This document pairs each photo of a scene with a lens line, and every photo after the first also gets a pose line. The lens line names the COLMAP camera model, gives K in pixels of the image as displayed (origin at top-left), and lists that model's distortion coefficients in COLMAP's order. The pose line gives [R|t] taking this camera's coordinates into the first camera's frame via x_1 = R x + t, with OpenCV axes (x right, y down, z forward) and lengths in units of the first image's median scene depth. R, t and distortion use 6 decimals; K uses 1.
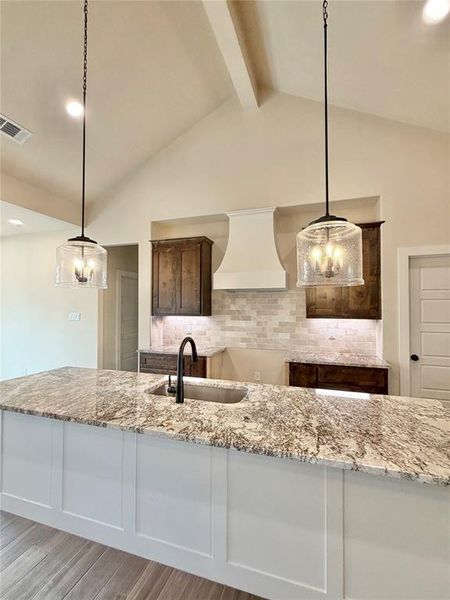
lens RADIAL K [[277.1, 0, 226.9], [0, 277.1, 298.7], [0, 0, 1]] dist [0.004349, 0.000375]
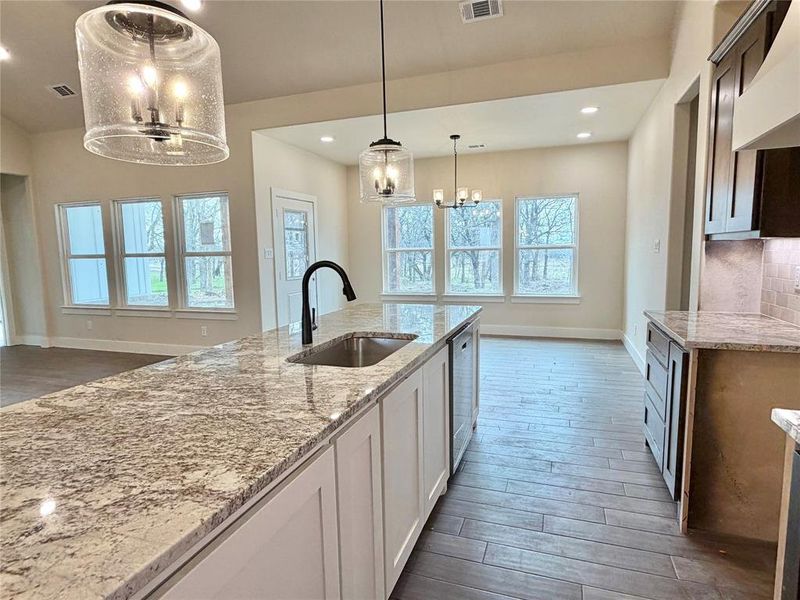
lens RADIAL K [[456.1, 0, 401.4], [0, 456.1, 304.4], [0, 0, 1]] dist [0.001268, -0.000203]
pose [[-0.023497, 0.116063, -0.992964, 0.637866], [0.045790, 0.992321, 0.114904, 0.080850], [0.998675, -0.042768, -0.028631, 0.781210]]
